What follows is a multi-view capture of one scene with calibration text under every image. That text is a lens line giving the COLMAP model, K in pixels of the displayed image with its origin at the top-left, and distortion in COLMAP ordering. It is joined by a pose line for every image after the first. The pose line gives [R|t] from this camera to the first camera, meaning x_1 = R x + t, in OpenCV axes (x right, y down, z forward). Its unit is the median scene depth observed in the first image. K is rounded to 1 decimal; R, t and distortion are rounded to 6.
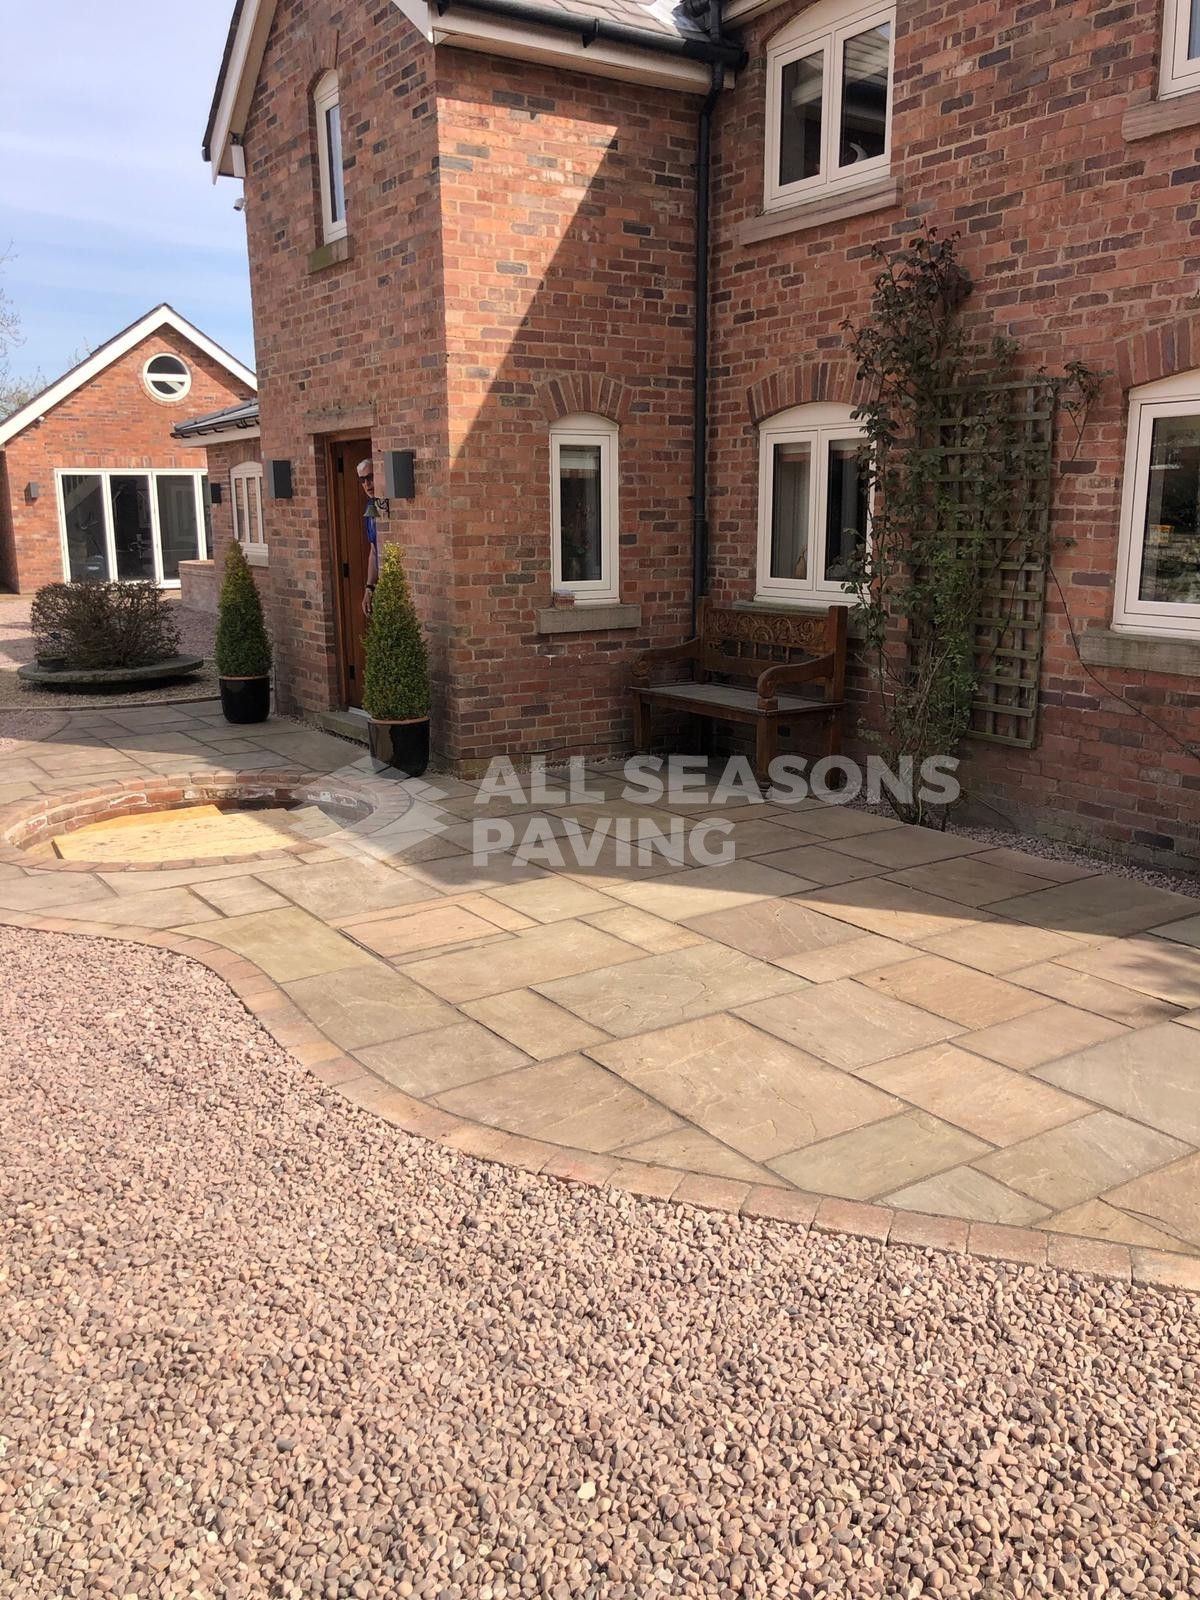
lens RADIAL K [[1311.5, 0, 600.0], [0, 1311.5, 789.5], [0, 0, 1]] dist [0.018945, -0.003838]
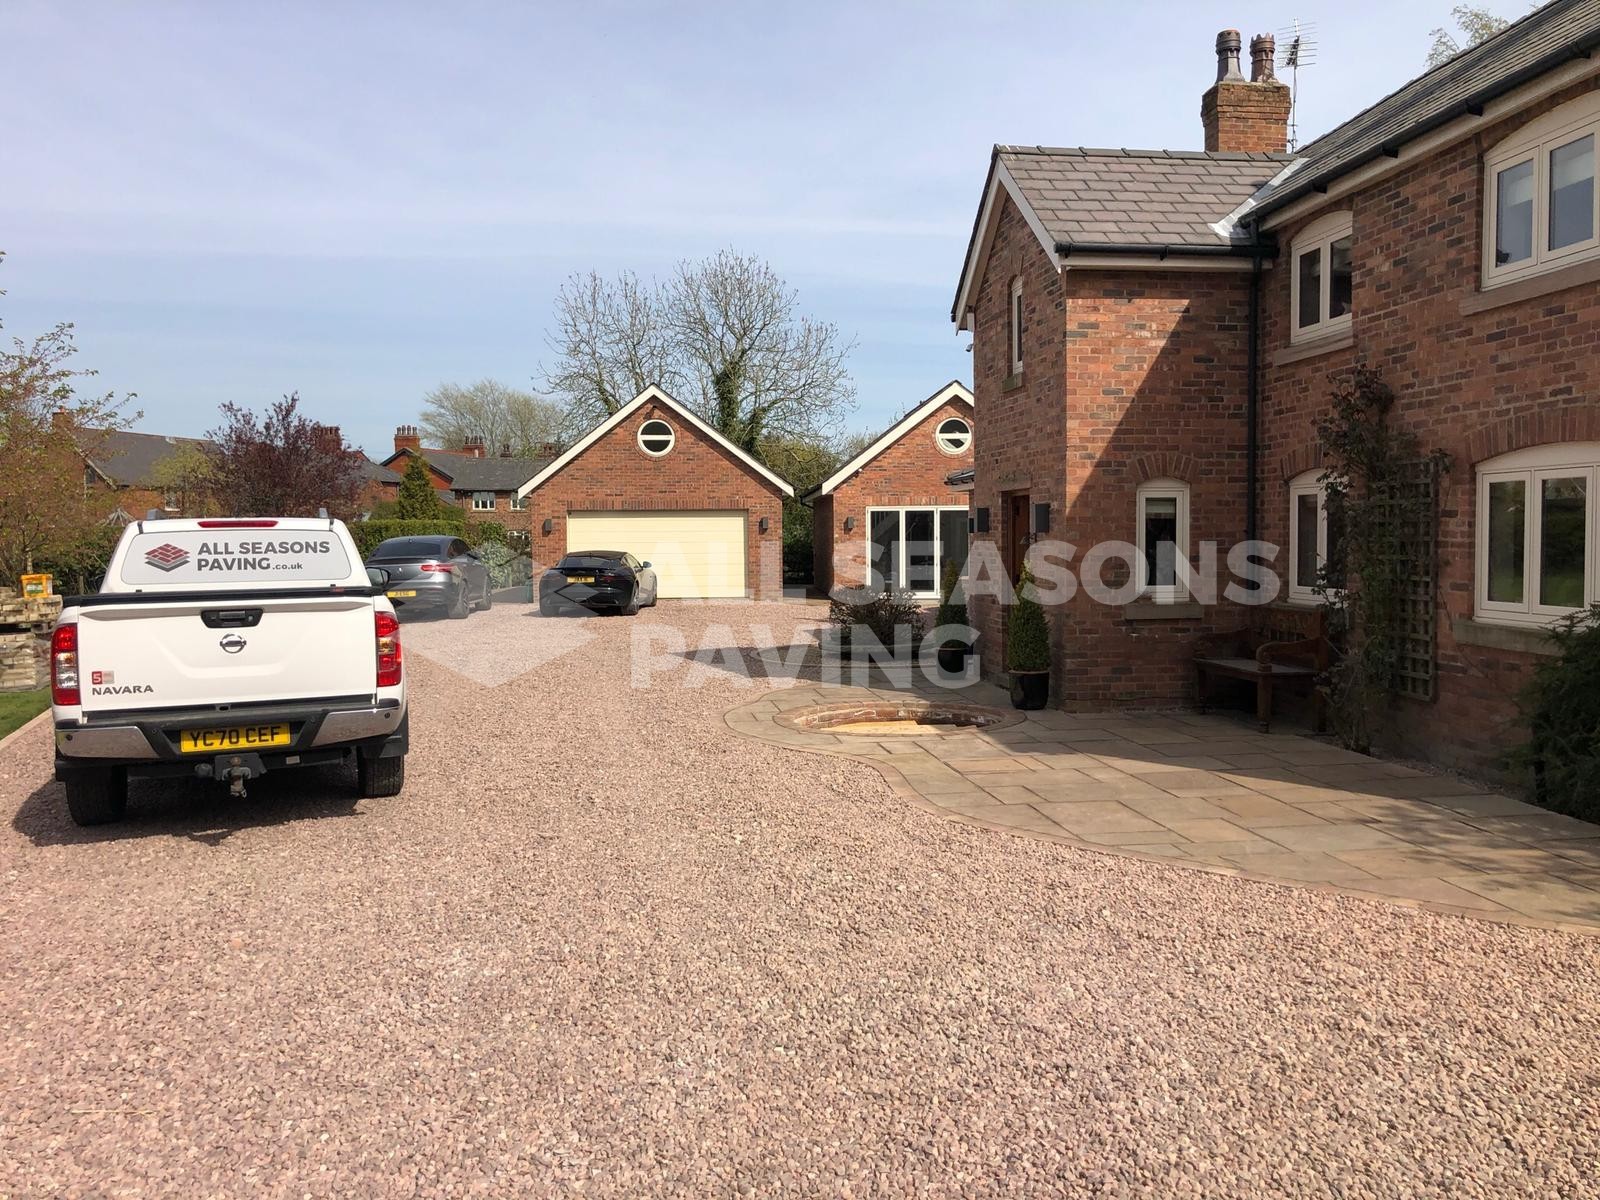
lens RADIAL K [[1311.5, 0, 800.0], [0, 1311.5, 600.0], [0, 0, 1]] dist [0.018945, -0.003838]
pose [[0.900630, 0.021136, -0.434072, 0.338719], [-0.089784, 0.986317, -0.138263, 0.125645], [0.425210, 0.163496, 0.890205, -0.631554]]
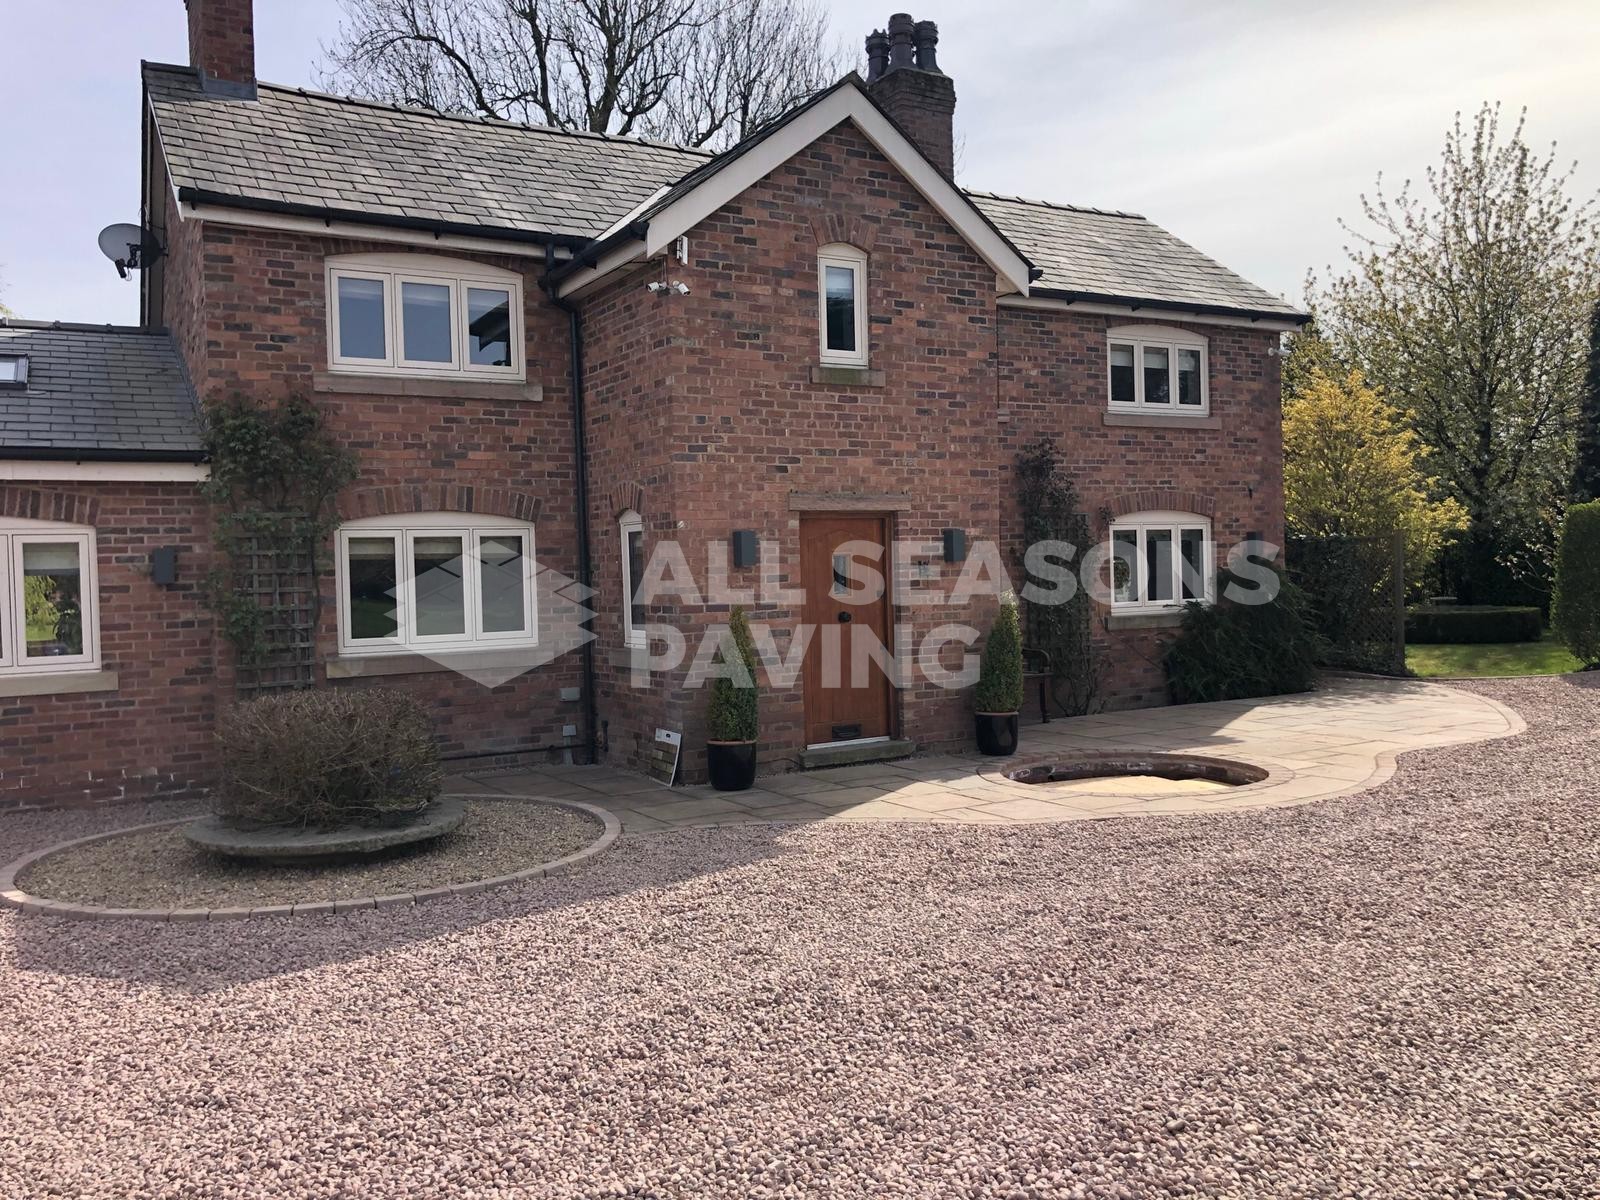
lens RADIAL K [[1311.5, 0, 800.0], [0, 1311.5, 600.0], [0, 0, 1]] dist [0.018945, -0.003838]
pose [[0.059548, -0.018127, 0.998061, -1.944187], [0.237252, 0.971442, 0.003488, -0.280238], [-0.969621, 0.236585, 0.062149, 1.340192]]
